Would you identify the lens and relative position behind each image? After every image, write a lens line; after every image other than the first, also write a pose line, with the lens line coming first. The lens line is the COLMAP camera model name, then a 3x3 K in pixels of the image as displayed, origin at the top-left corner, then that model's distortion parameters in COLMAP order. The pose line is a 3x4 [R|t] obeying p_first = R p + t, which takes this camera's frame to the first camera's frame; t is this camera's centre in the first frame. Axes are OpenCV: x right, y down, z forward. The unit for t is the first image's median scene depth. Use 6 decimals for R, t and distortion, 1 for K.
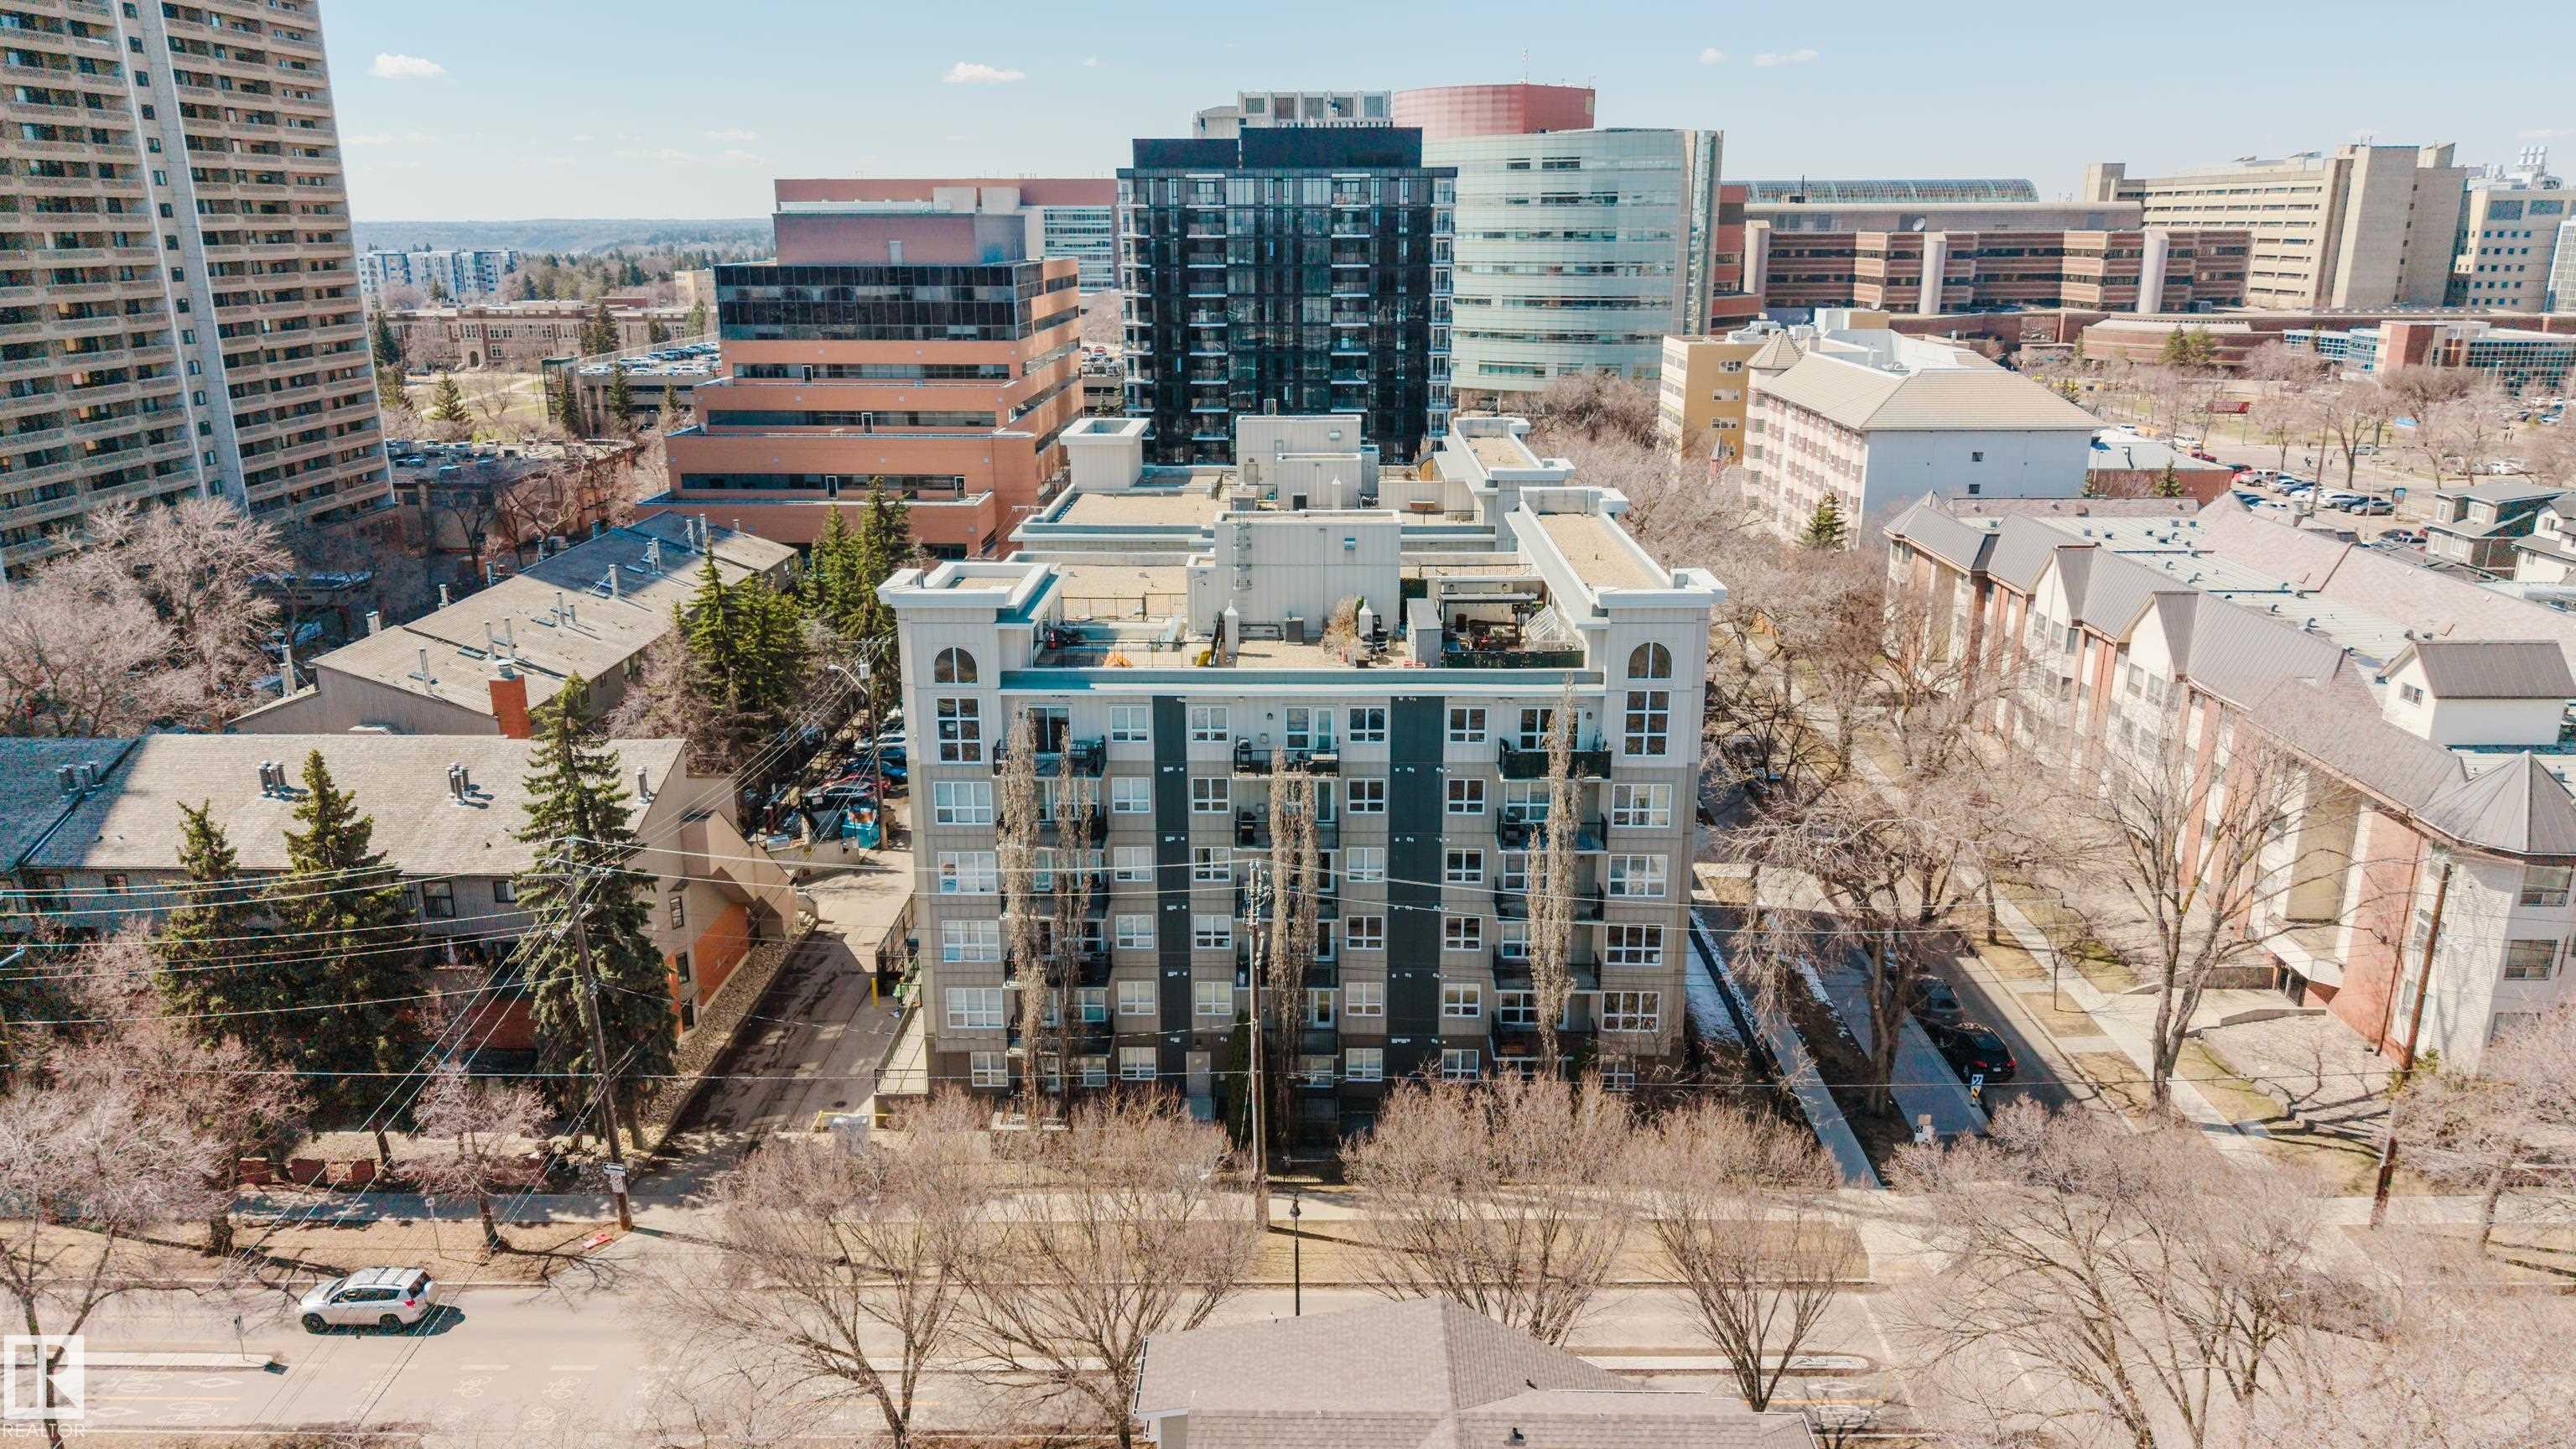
lens RADIAL K [[1748.1, 0, 1291.1], [0, 1748.1, 727.8], [0, 0, 1]] dist [0.039726, -0.007284]
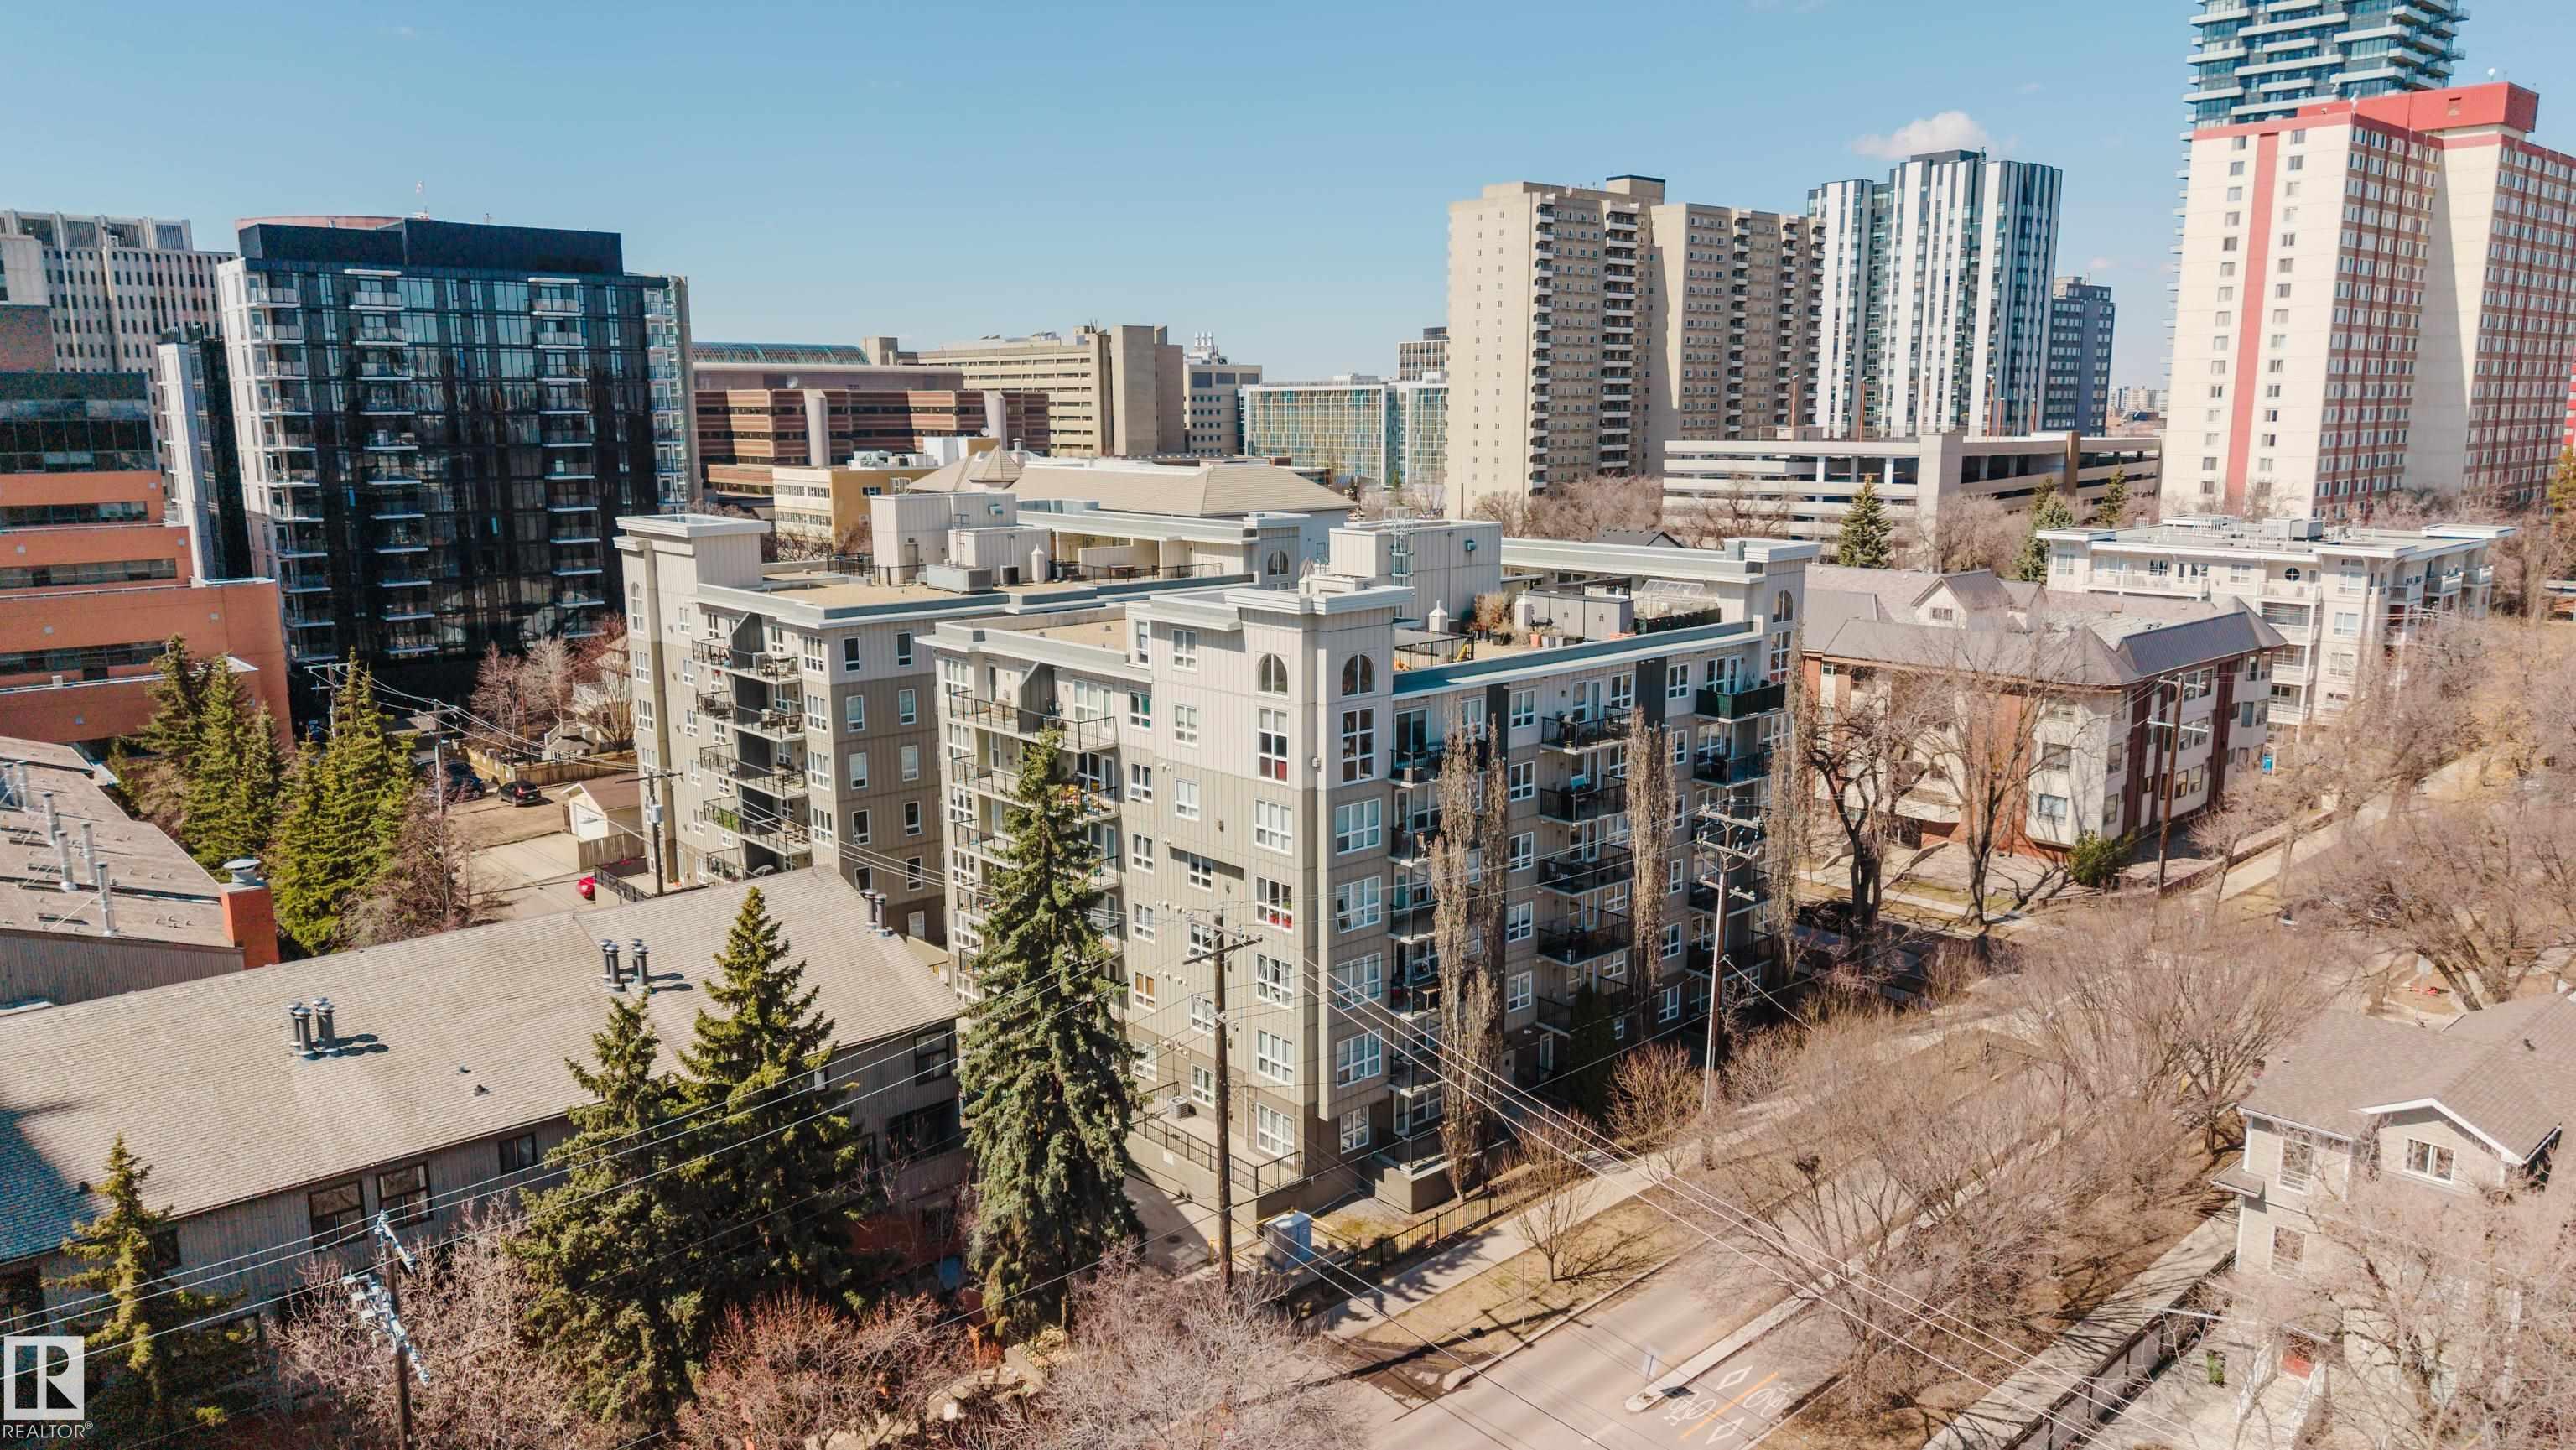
lens RADIAL K [[1748.2, 0, 1287.3], [0, 1748.2, 722.3], [0, 0, 1]] dist [0.039726, -0.007284]
pose [[0.735276, -0.125450, 0.666057, -0.312600], [0.195242, 0.980268, -0.030901, 0.003958], [-0.649038, 0.152763, 0.745261, 0.128569]]
